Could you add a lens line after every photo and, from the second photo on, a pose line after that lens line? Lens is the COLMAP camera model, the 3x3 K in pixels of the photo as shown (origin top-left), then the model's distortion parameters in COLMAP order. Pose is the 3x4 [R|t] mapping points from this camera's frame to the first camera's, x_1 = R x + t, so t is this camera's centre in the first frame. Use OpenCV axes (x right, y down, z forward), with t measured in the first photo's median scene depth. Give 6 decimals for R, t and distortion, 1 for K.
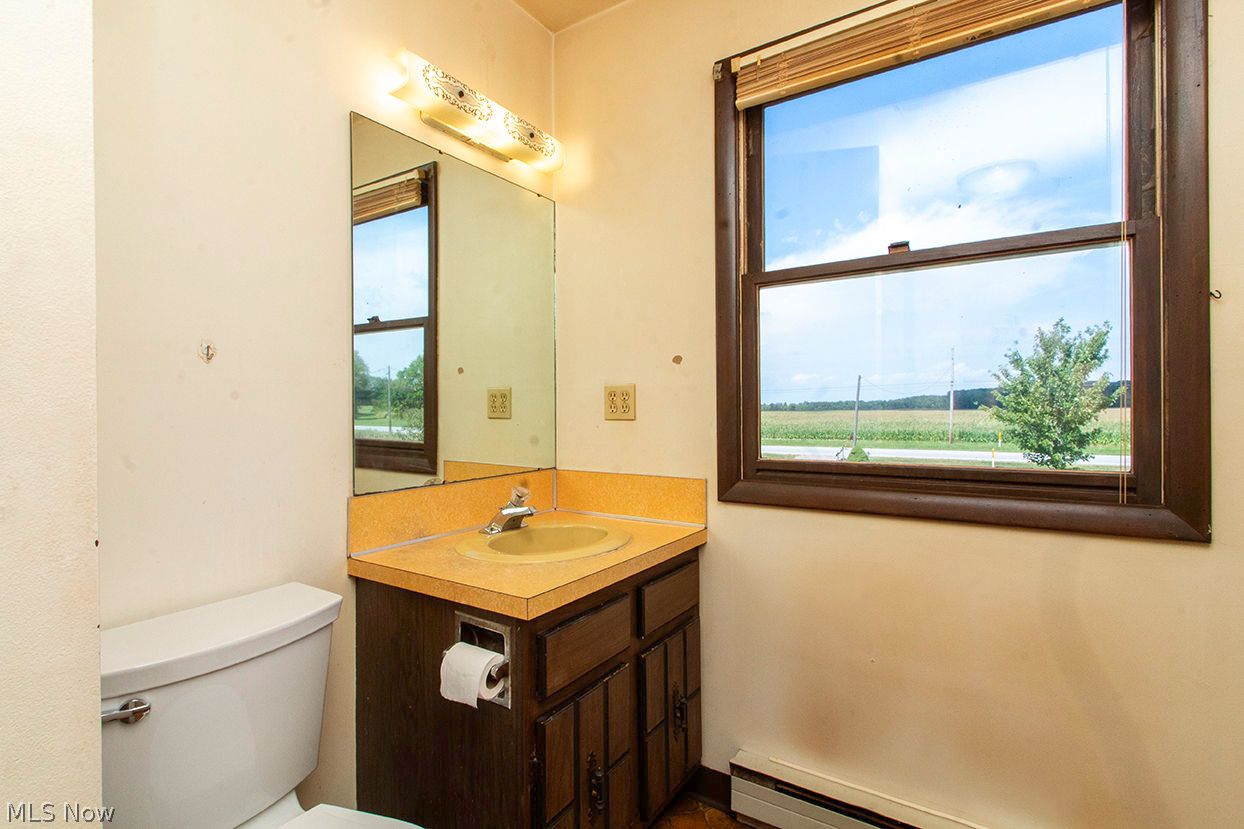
lens RADIAL K [[585.2, 0, 621.6], [0, 585.2, 415.2], [0, 0, 1]] dist [-0.000671, -0.000163]
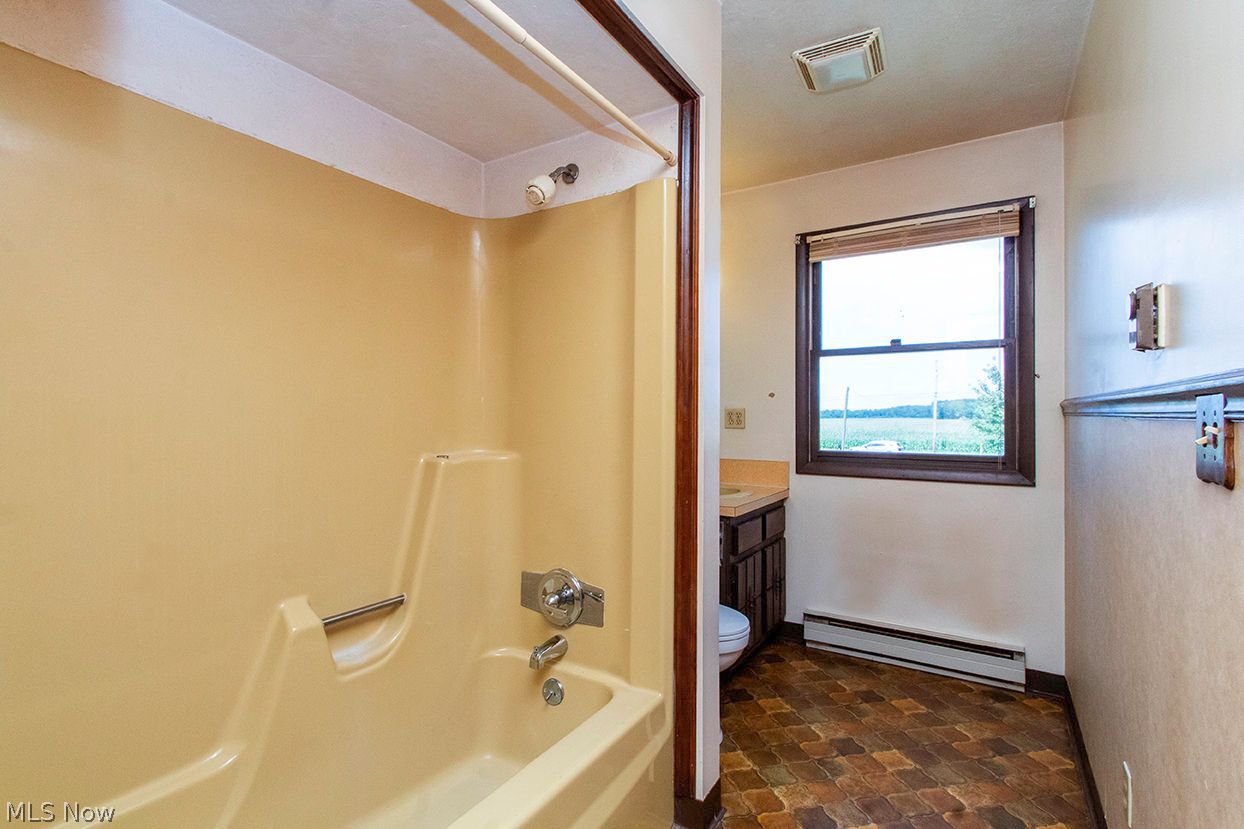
lens RADIAL K [[593.7, 0, 606.4], [0, 593.7, 412.0], [0, 0, 1]] dist [0.001197, -0.000110]
pose [[0.999908, 0.011946, 0.006433, -0.444069], [-0.011849, 0.999819, -0.014900, -0.010917], [-0.006610, 0.014822, 0.999868, -0.858711]]
